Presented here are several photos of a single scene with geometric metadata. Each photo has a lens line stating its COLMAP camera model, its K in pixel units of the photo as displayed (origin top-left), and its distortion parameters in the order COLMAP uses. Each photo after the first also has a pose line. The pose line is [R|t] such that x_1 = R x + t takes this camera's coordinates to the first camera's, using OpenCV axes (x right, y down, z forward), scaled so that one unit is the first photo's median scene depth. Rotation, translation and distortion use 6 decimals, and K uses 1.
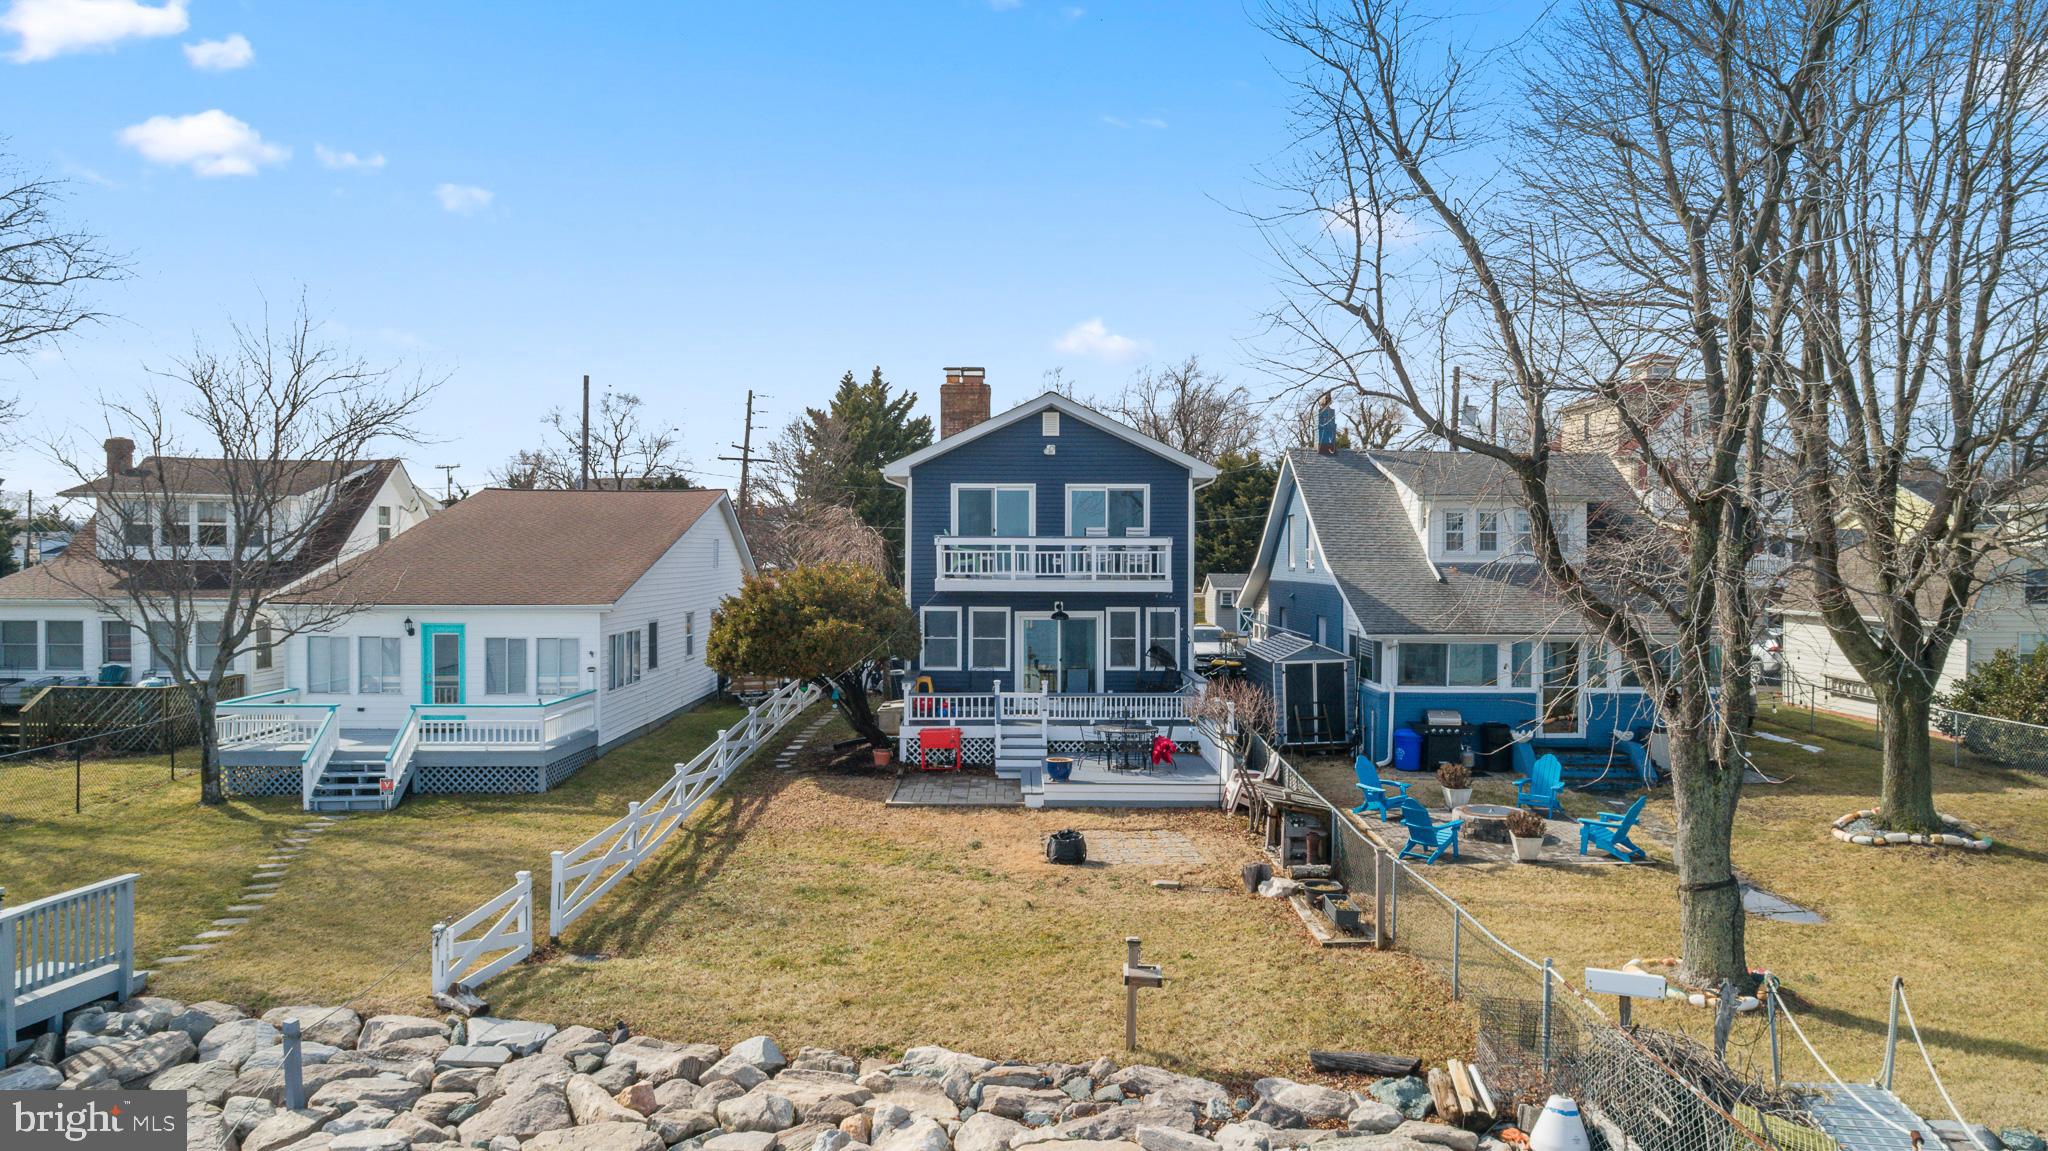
lens RADIAL K [[1379.1, 0, 1018.2], [0, 1379.1, 580.7], [0, 0, 1]] dist [-0.017732, 0.002882]
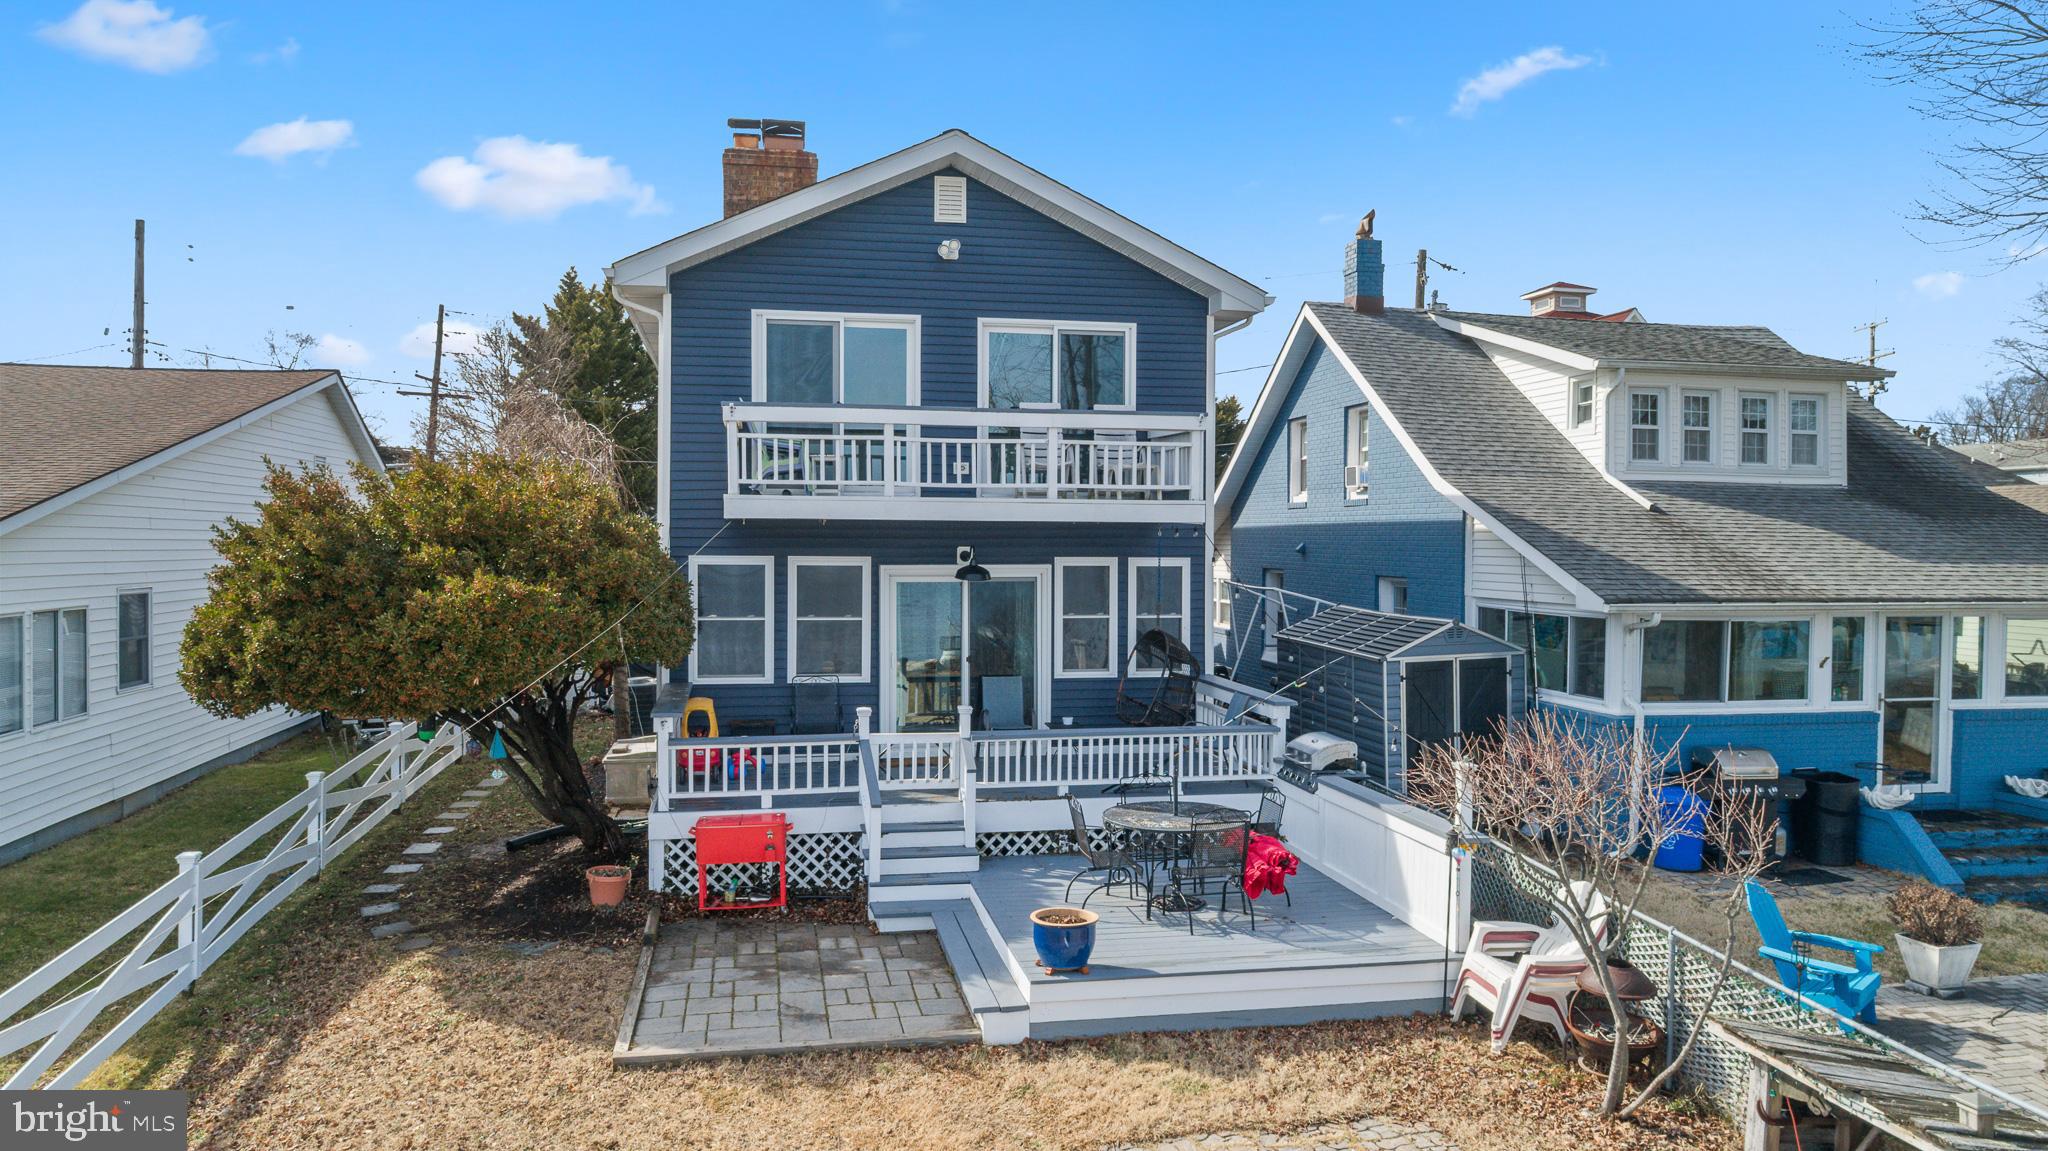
lens RADIAL K [[1379.1, 0, 1018.2], [0, 1379.1, 580.7], [0, 0, 1]] dist [-0.017732, 0.002882]
pose [[0.983677, -0.003092, 0.179919, -0.045914], [0.001534, 0.999960, 0.008799, 0.024570], [-0.179939, -0.008380, 0.983642, 0.514873]]
